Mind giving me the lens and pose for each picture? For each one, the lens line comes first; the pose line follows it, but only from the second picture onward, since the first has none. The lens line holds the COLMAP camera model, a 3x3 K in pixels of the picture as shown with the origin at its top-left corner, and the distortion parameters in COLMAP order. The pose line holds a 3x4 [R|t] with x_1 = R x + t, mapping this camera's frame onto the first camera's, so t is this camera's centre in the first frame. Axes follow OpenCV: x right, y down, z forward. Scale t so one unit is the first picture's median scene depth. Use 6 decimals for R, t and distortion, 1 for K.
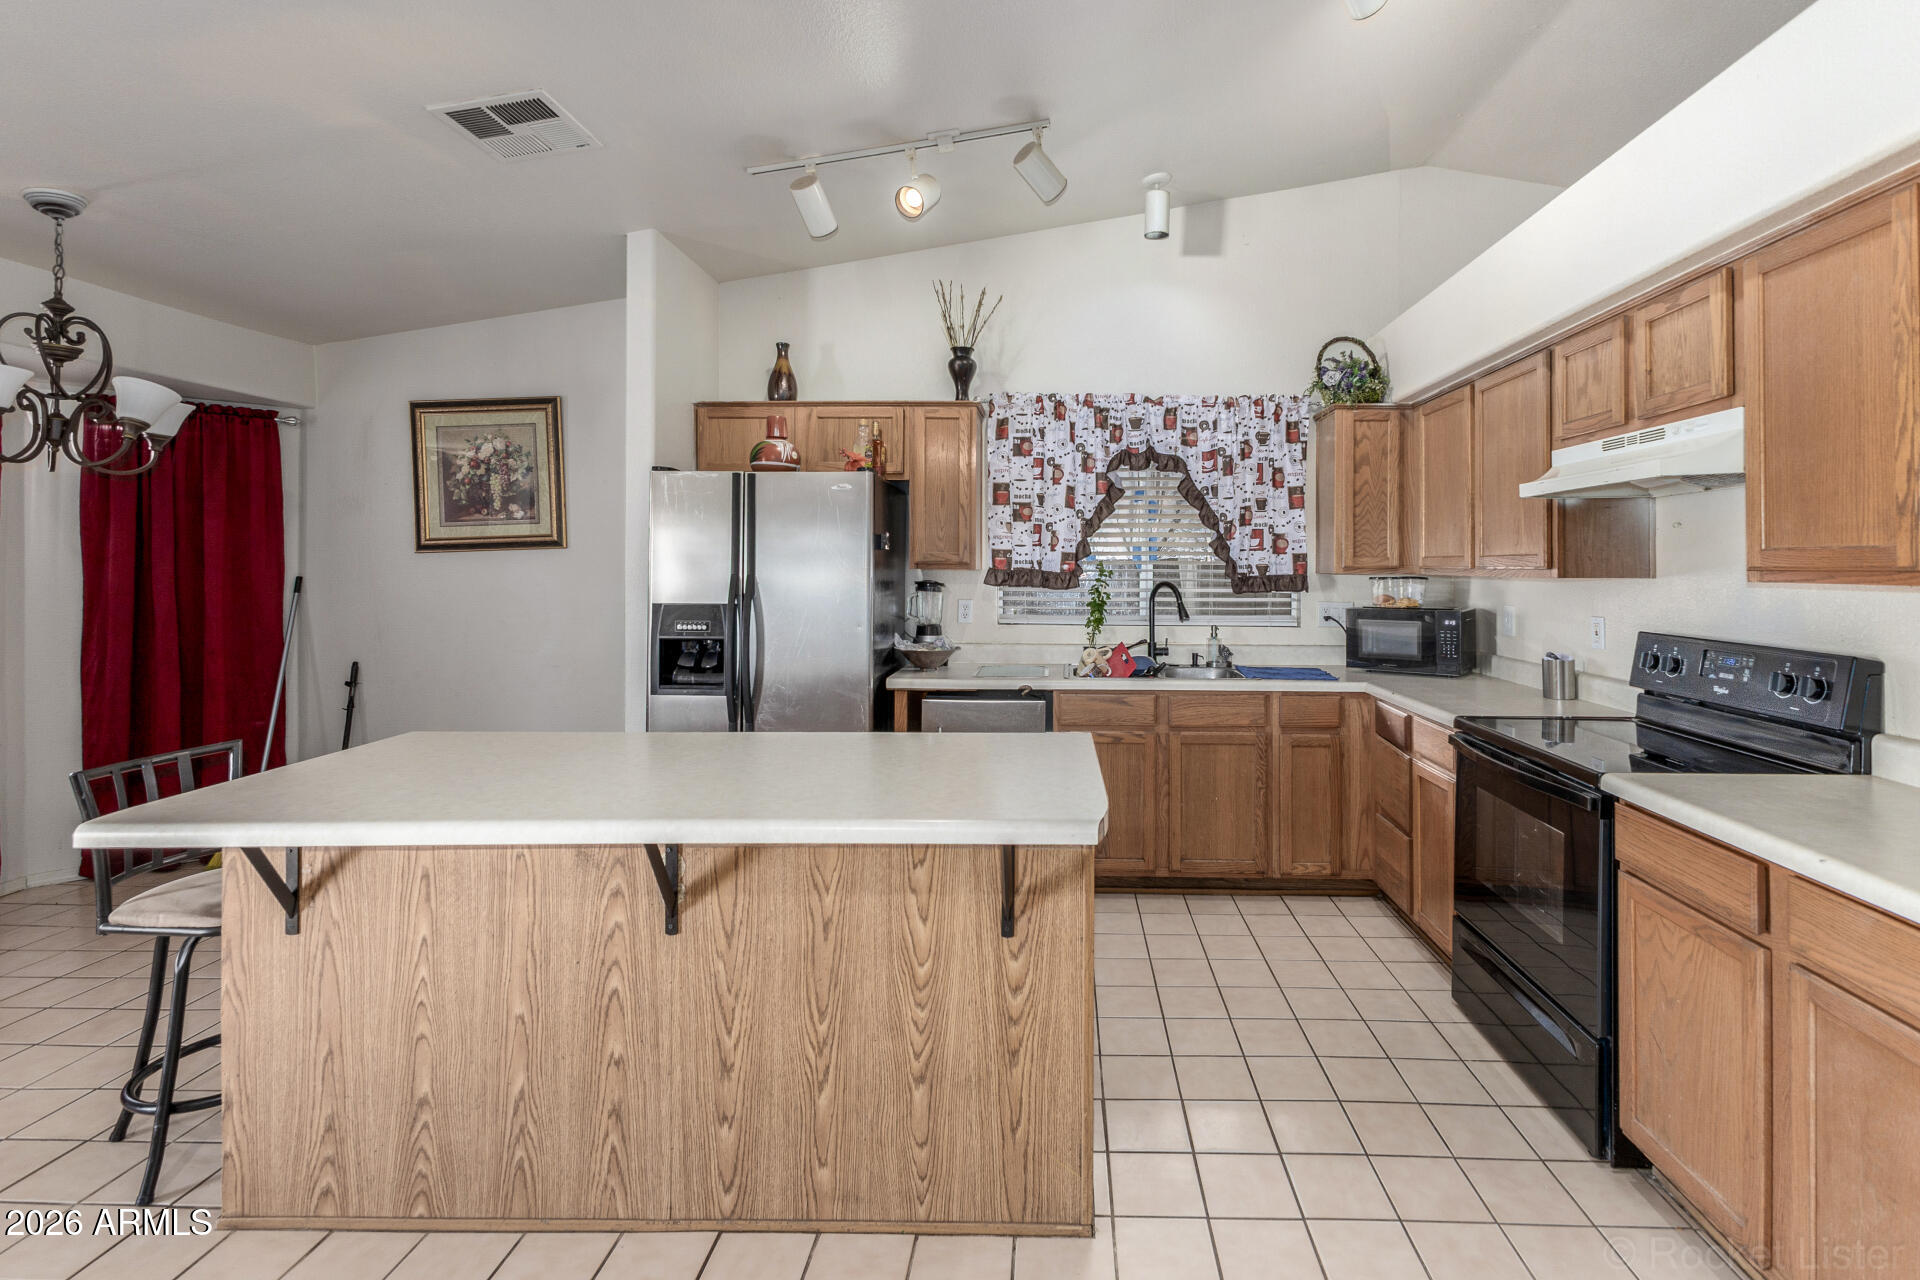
lens RADIAL K [[890.8, 0, 1041.4], [0, 890.8, 562.7], [0, 0, 1]] dist [0.010538, -0.000743]
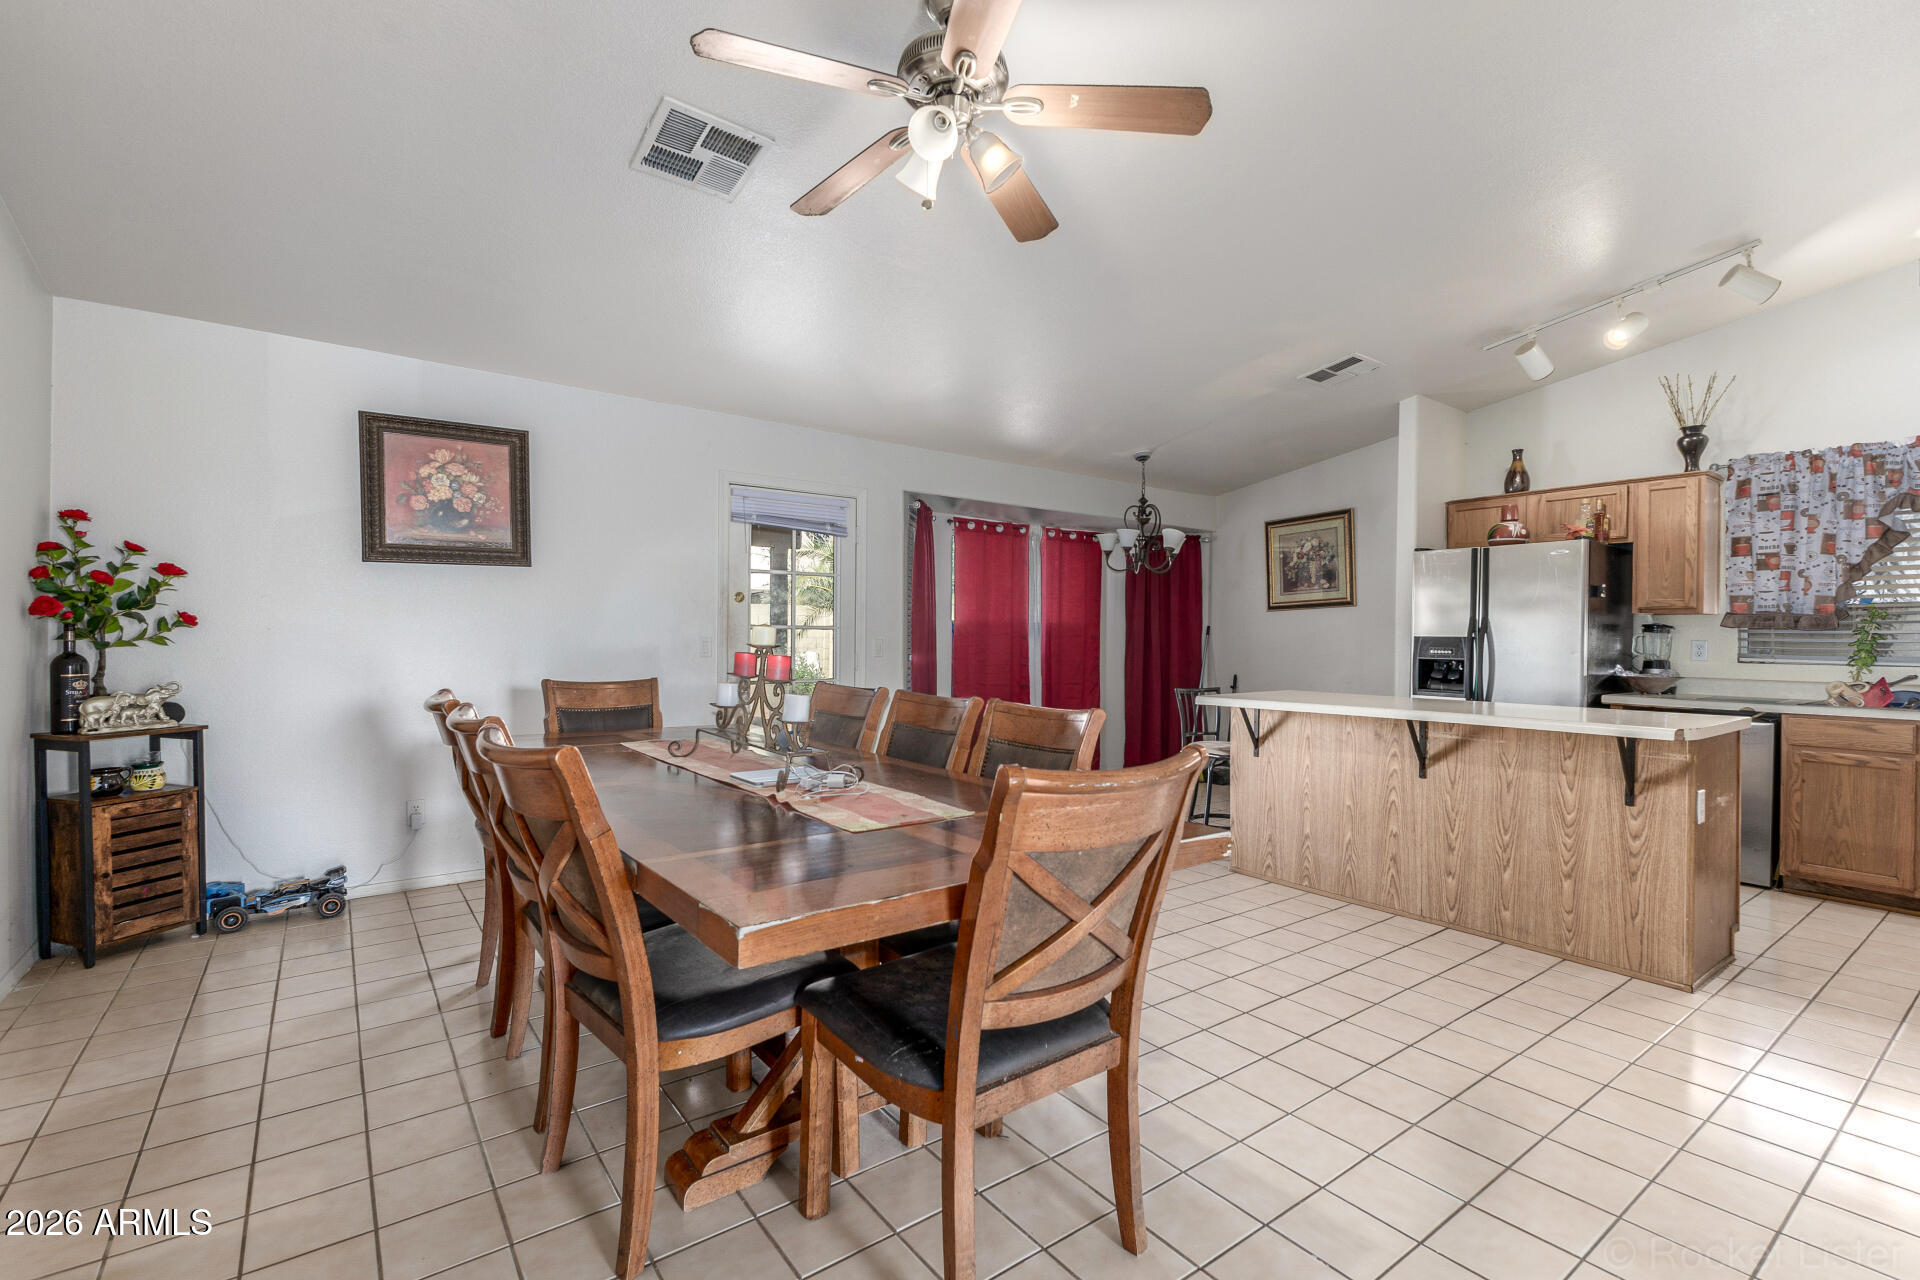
lens RADIAL K [[846.4, 0, 940.3], [0, 846.4, 645.8], [0, 0, 1]] dist [0.012277, -0.001831]
pose [[0.604359, 0.008710, -0.796664, 0.306867], [-0.005347, 0.999962, 0.006877, 0.069513], [0.796694, 0.000104, 0.604383, -0.693178]]
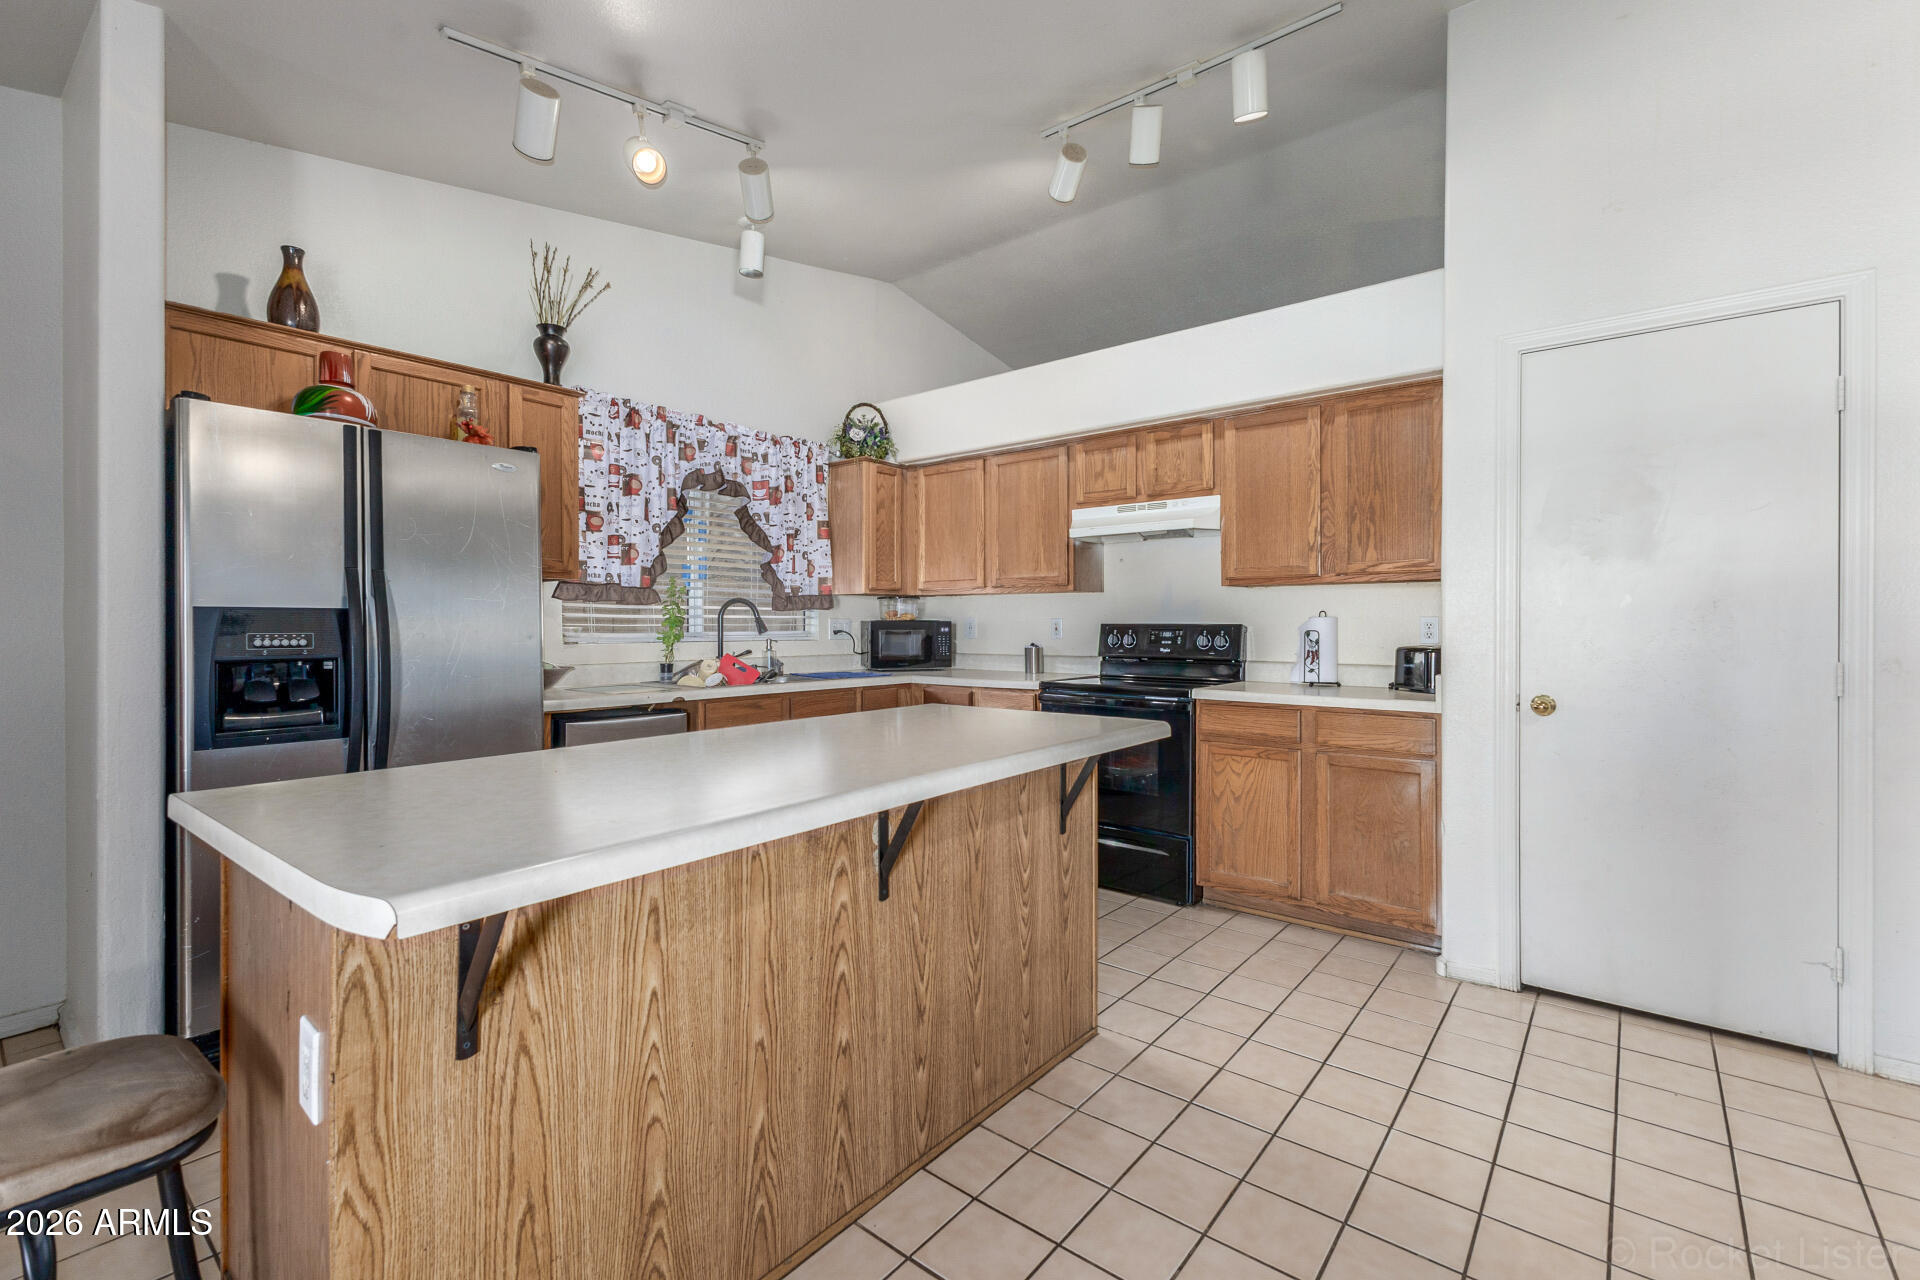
lens RADIAL K [[846.4, 0, 975.1], [0, 846.4, 628.3], [0, 0, 1]] dist [0.012277, -0.001831]
pose [[0.603259, -0.008284, 0.797503, -0.724588], [0.000904, 0.999953, 0.009703, 0.069231], [-0.797545, -0.005132, 0.603237, 0.232281]]
